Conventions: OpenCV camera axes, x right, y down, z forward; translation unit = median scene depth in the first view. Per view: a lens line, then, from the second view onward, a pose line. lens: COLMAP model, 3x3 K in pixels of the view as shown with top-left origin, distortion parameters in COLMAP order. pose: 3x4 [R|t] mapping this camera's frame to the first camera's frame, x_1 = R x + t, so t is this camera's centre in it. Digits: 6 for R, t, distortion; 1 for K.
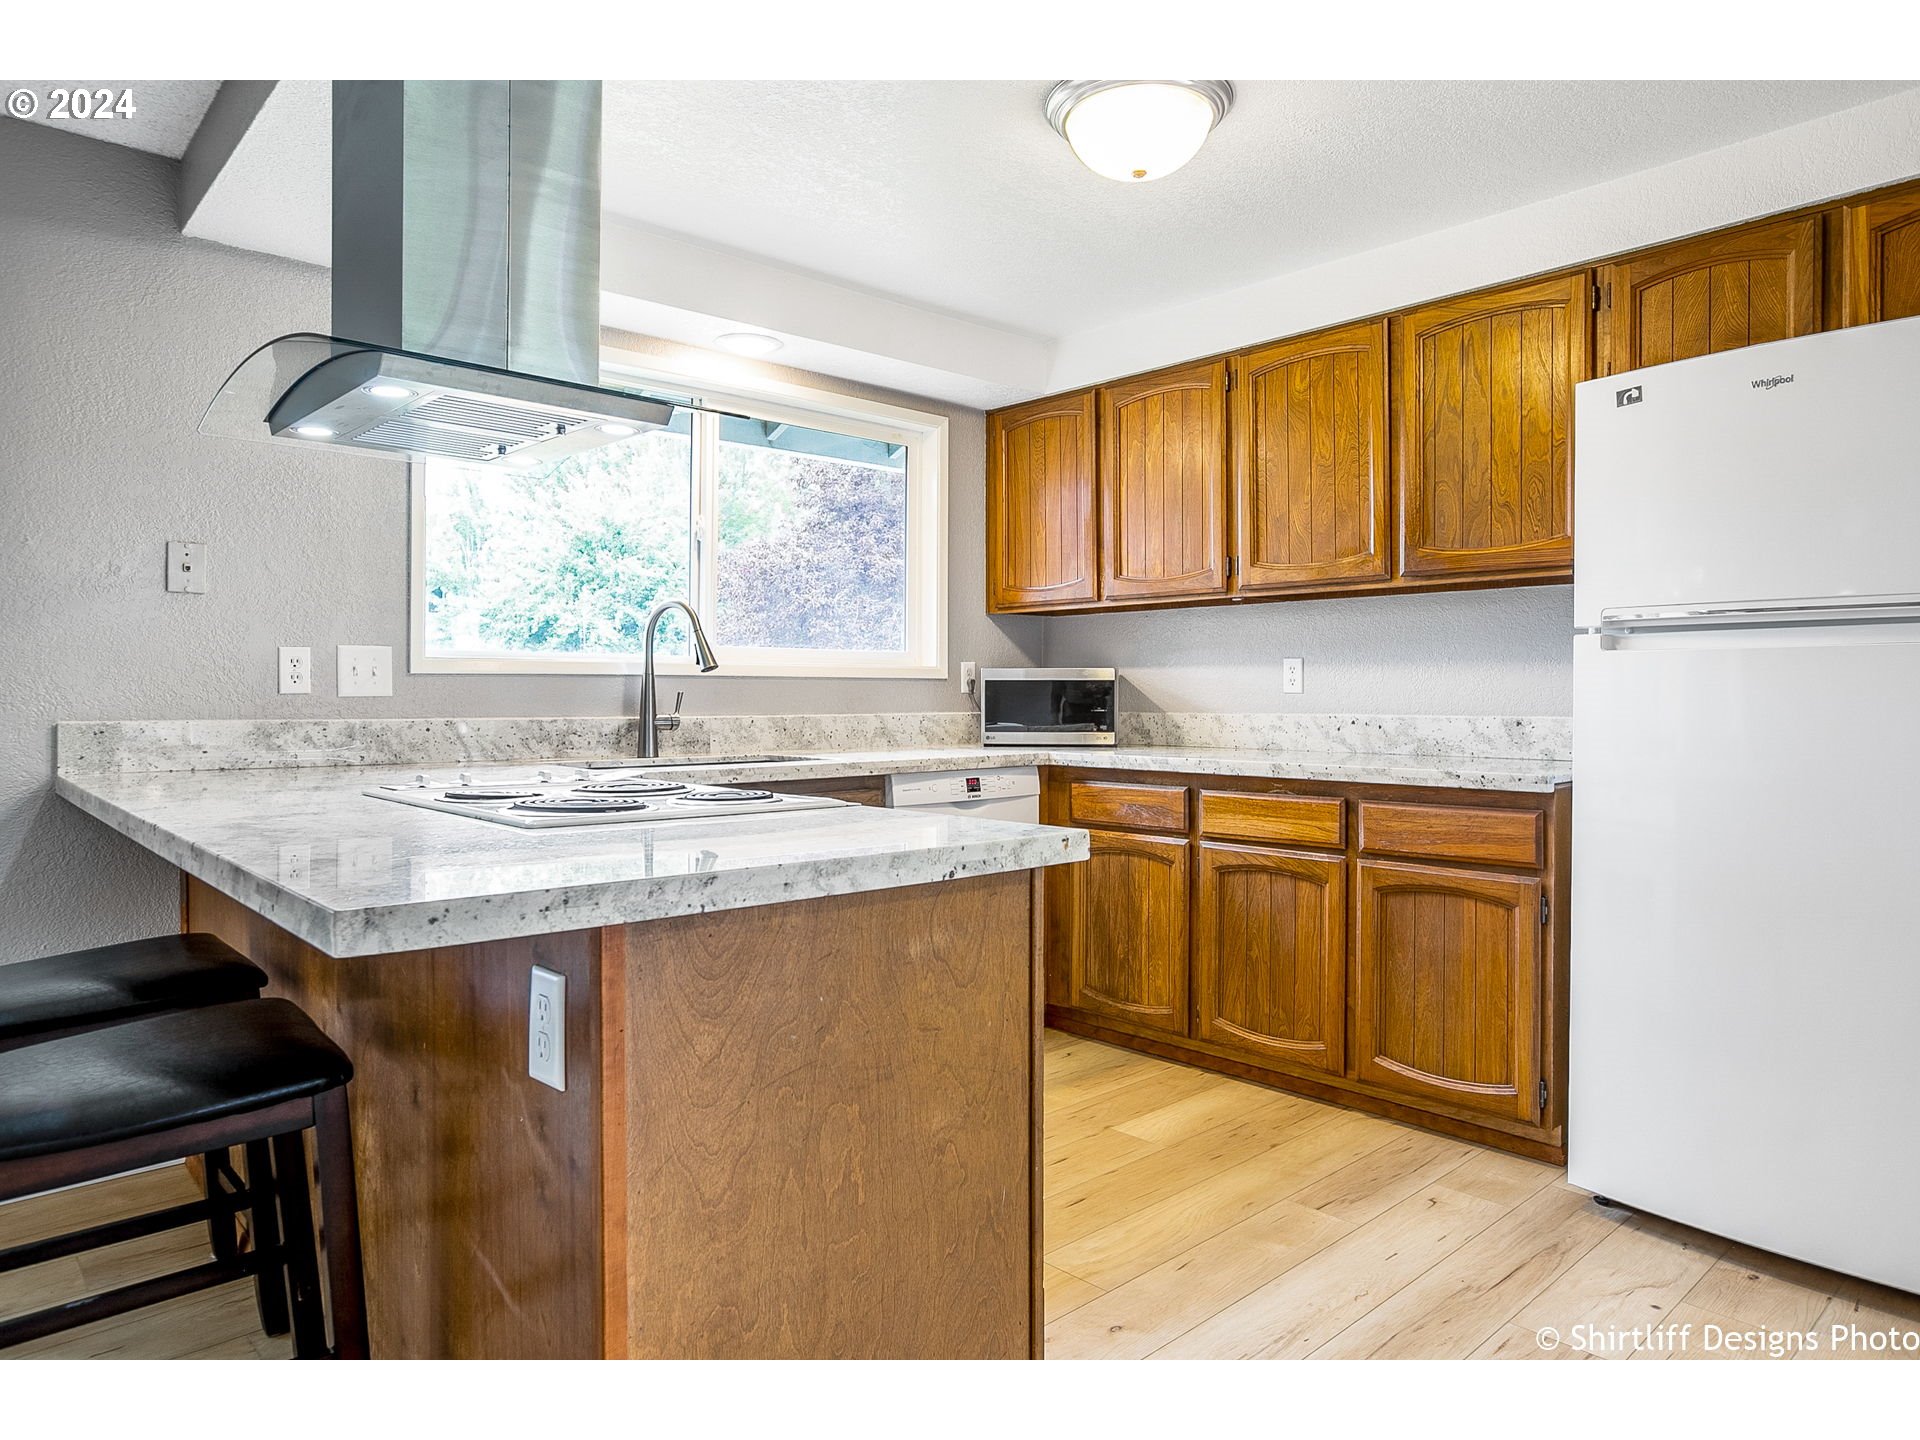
lens RADIAL K [[1188.3, 0, 949.8], [0, 1188.3, 693.7], [0, 0, 1]] dist [-0.034268, 0.021979]
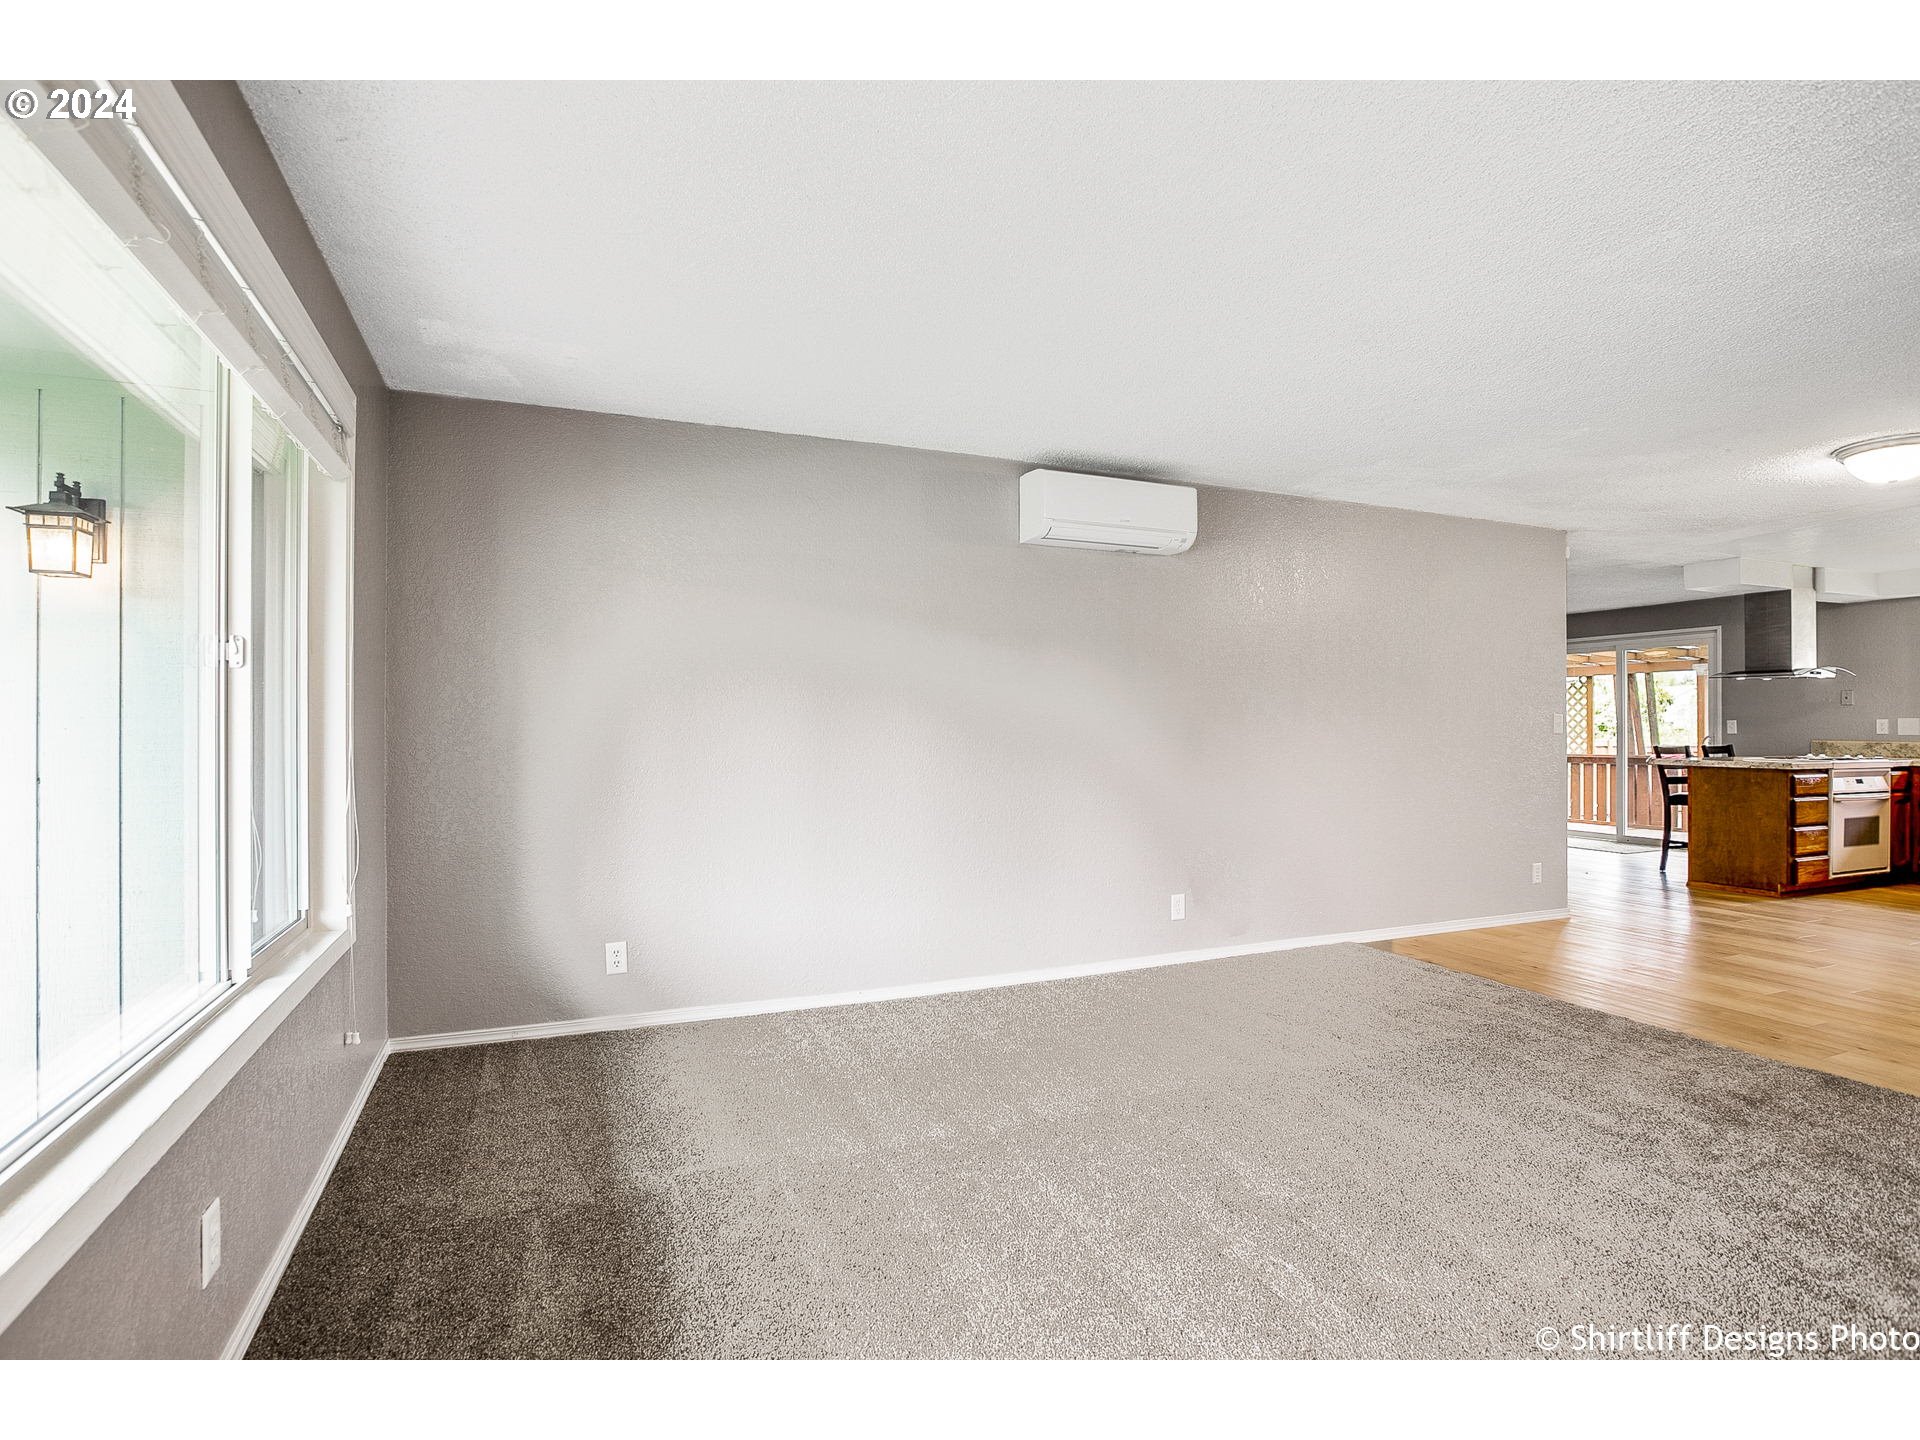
lens RADIAL K [[967.6, 0, 992.7], [0, 967.6, 726.8], [0, 0, 1]] dist [-0.014798, 0.007928]
pose [[-0.303514, 0.001393, -0.952826, 2.482164], [-0.001060, 0.999998, 0.001800, -0.019954], [0.952826, 0.001556, -0.303512, -0.484244]]
